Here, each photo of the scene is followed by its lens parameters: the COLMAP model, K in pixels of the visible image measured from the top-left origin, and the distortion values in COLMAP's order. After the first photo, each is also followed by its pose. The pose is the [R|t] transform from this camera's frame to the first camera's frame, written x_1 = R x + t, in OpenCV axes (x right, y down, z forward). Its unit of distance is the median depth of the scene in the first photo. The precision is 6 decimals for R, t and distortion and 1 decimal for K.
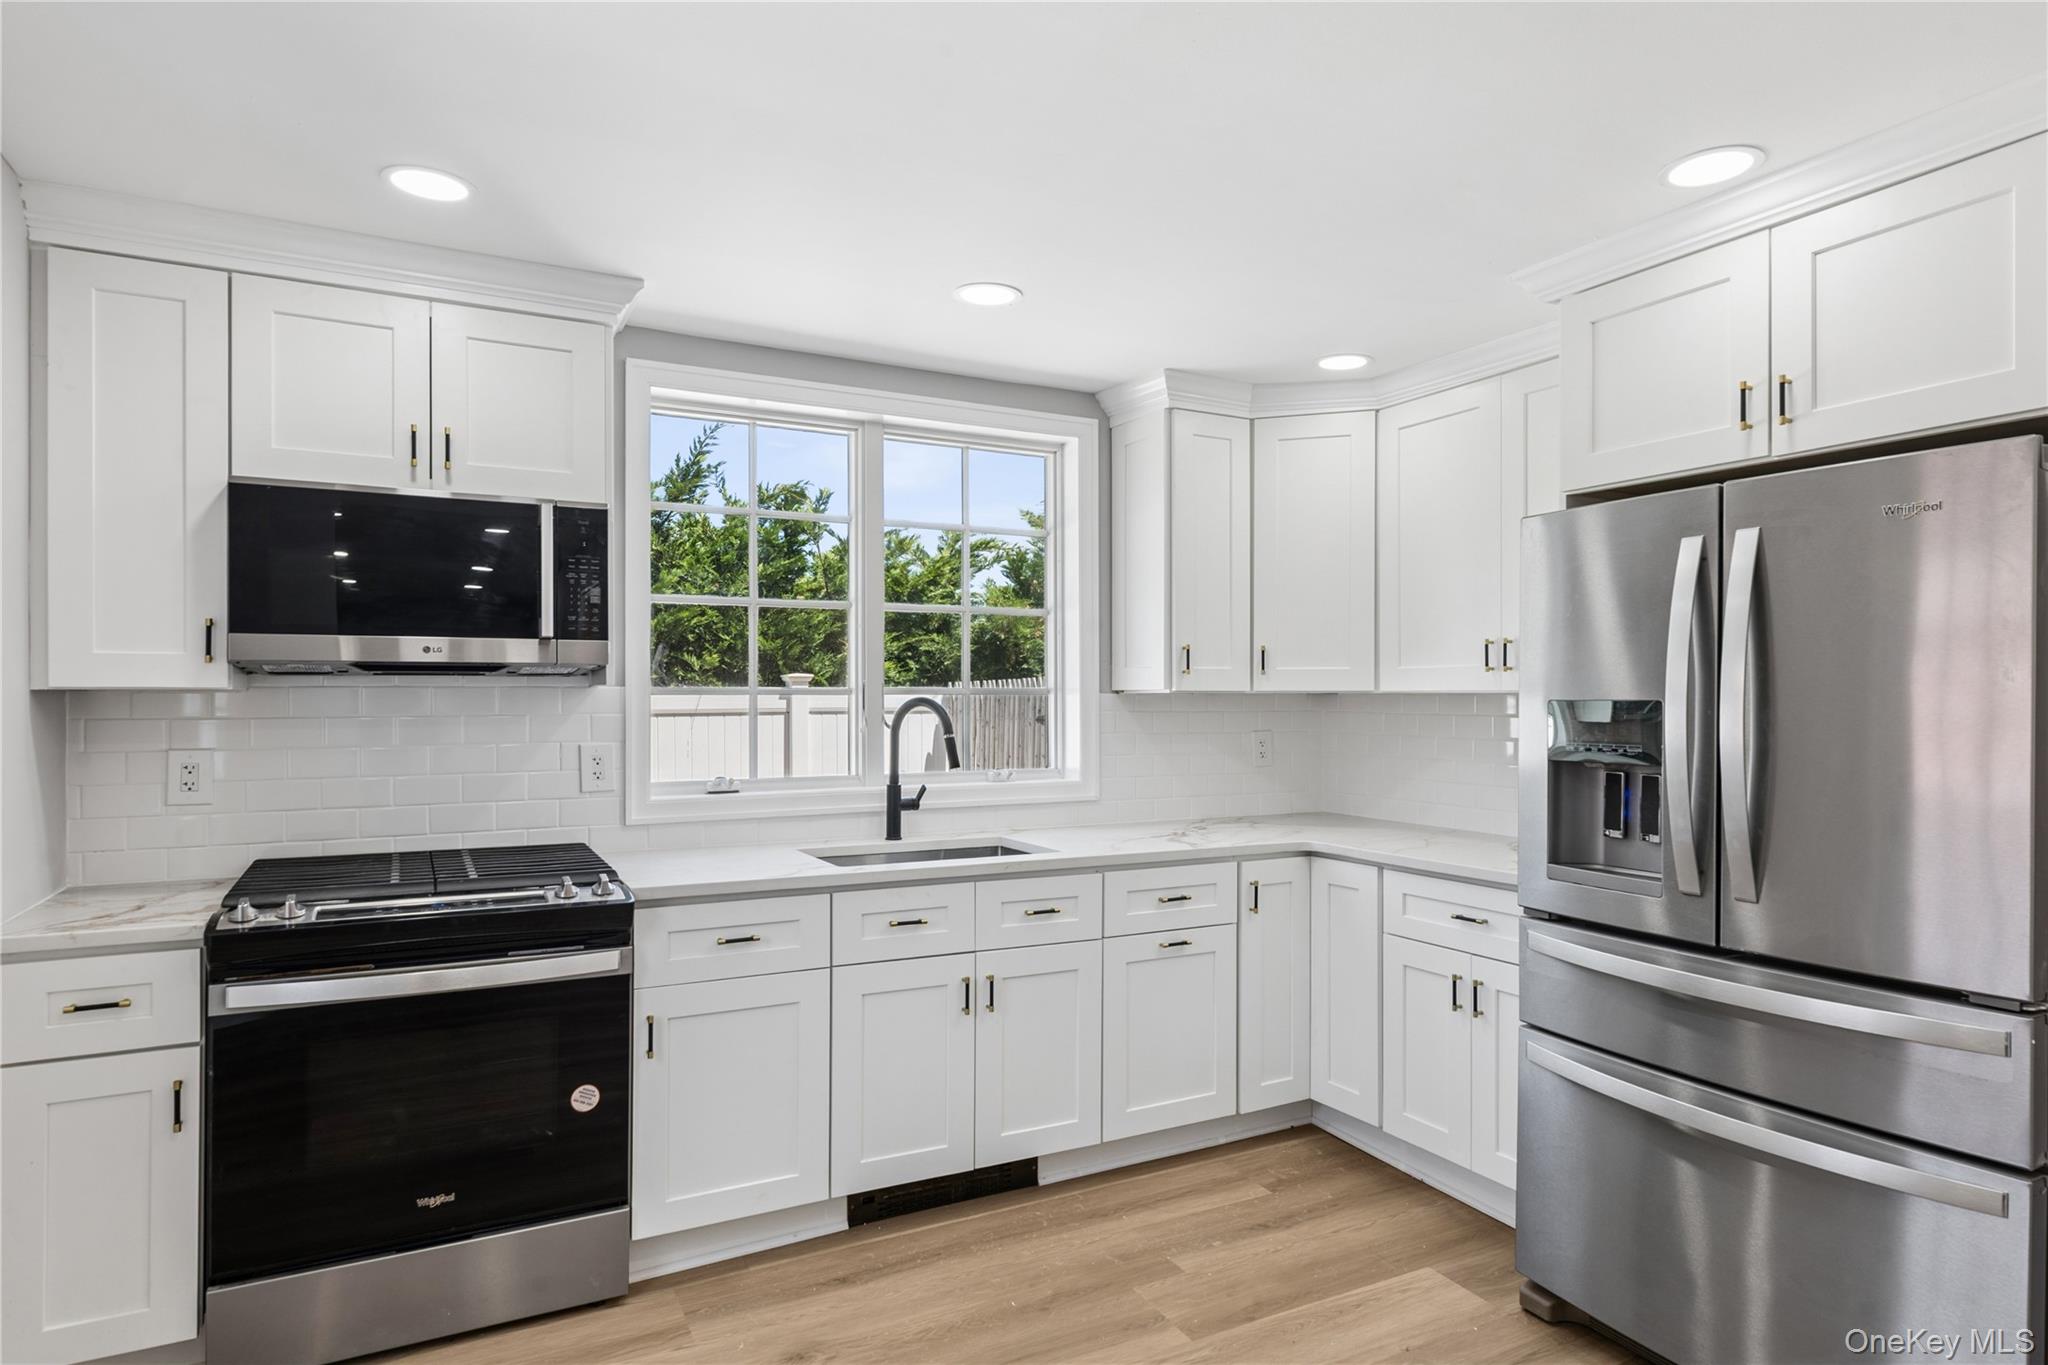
lens RADIAL K [[1112.8, 0, 990.1], [0, 1112.8, 698.6], [0, 0, 1]] dist [0.002079, -0.001603]
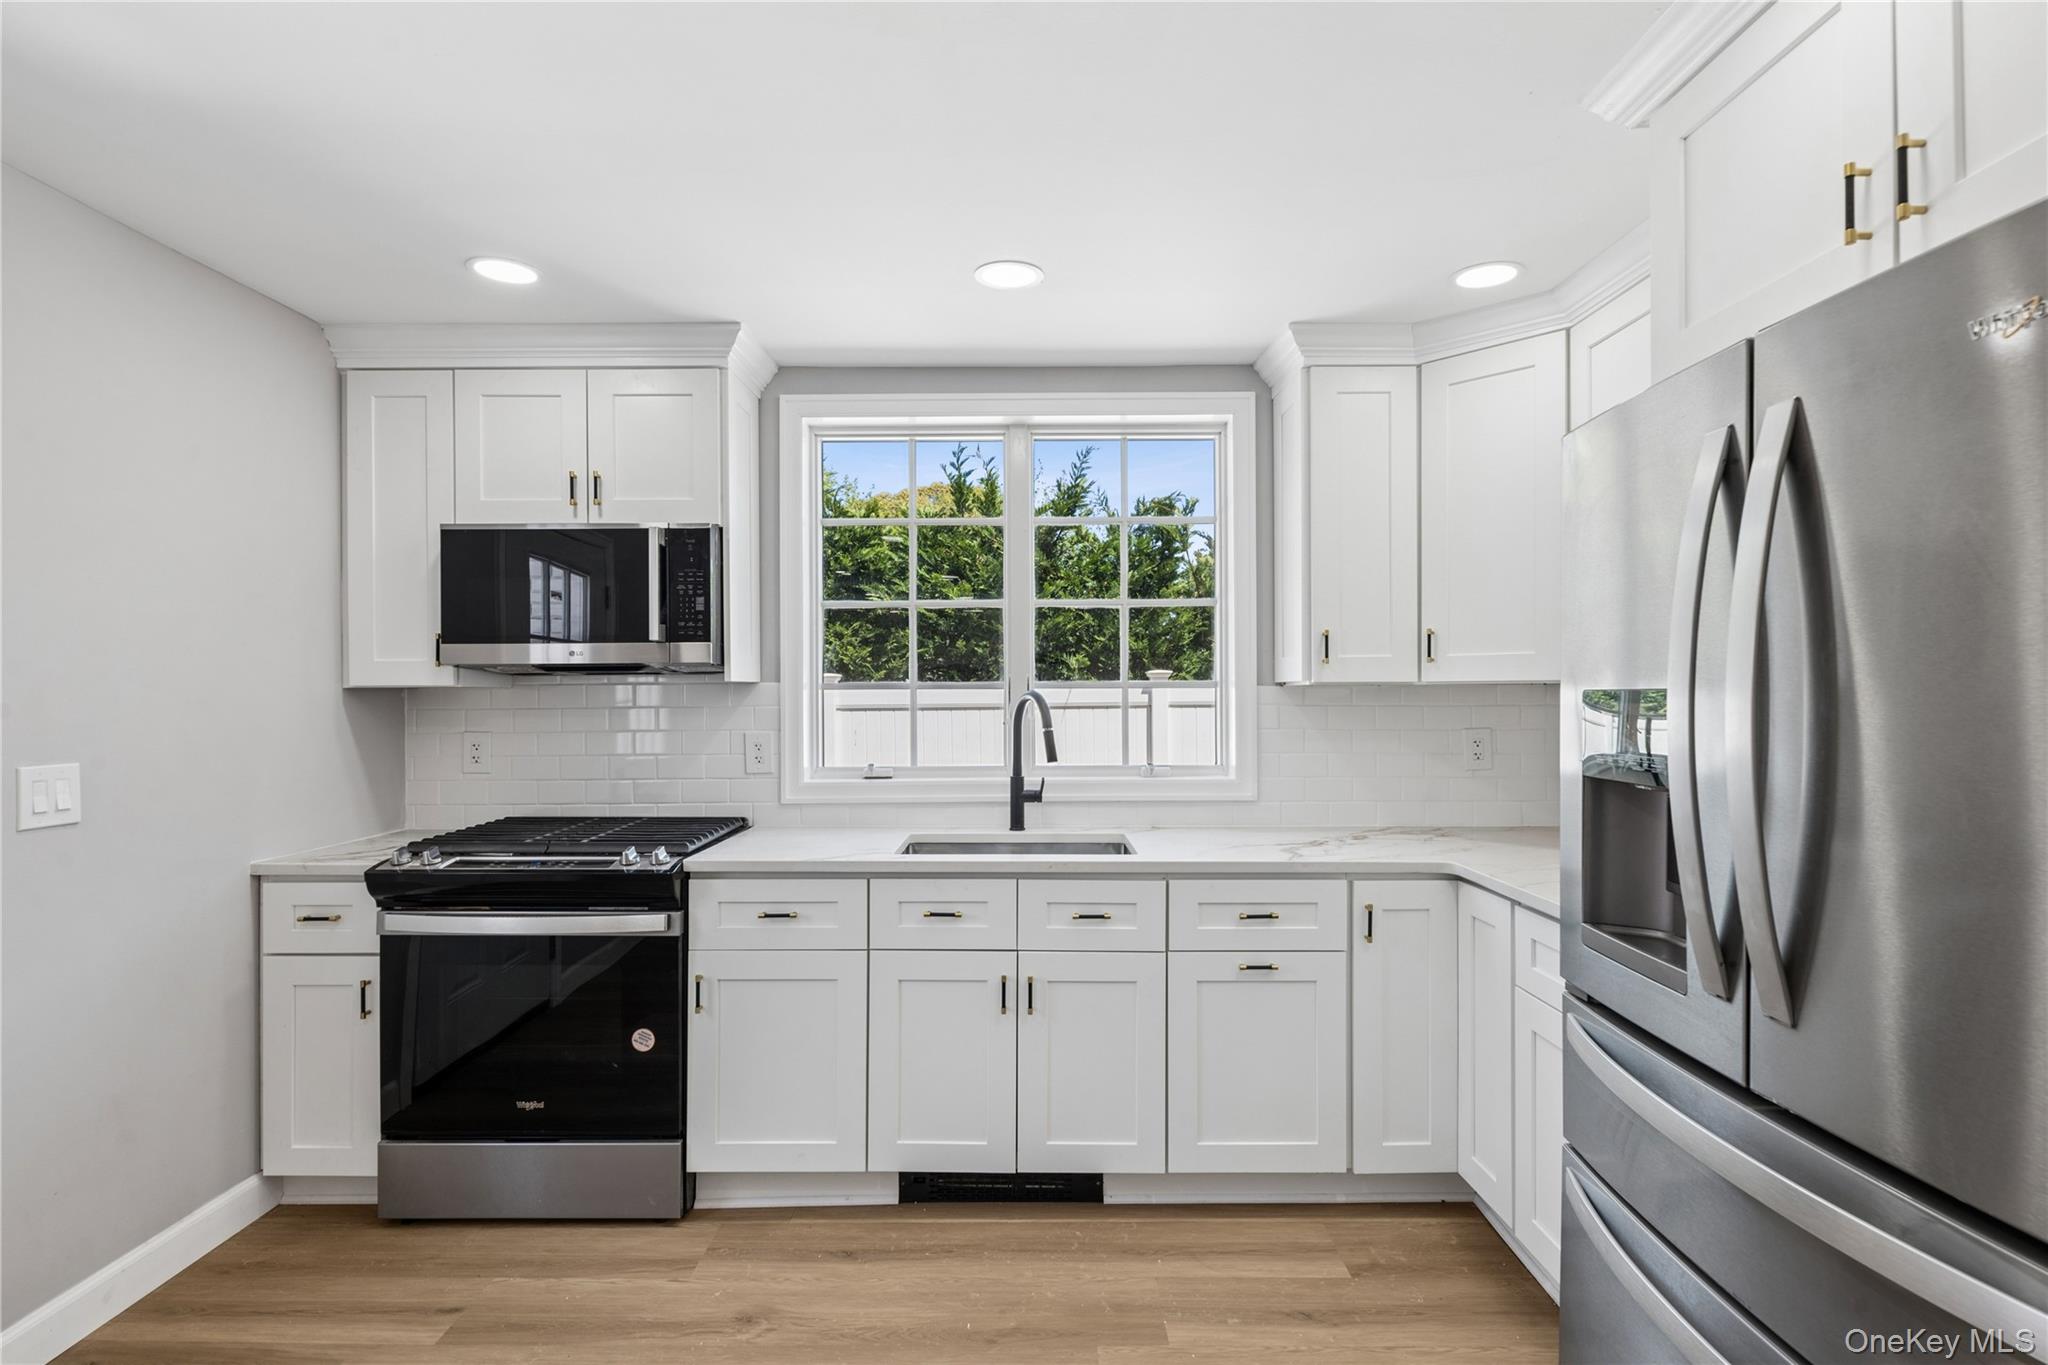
lens RADIAL K [[977.6, 0, 1025.8], [0, 977.6, 696.0], [0, 0, 1]] dist [0.000199, -0.000180]
pose [[0.891595, -0.002026, -0.452829, 0.364413], [0.003158, 0.999993, 0.001742, 0.002103], [0.452822, -0.002983, 0.891596, 0.226668]]
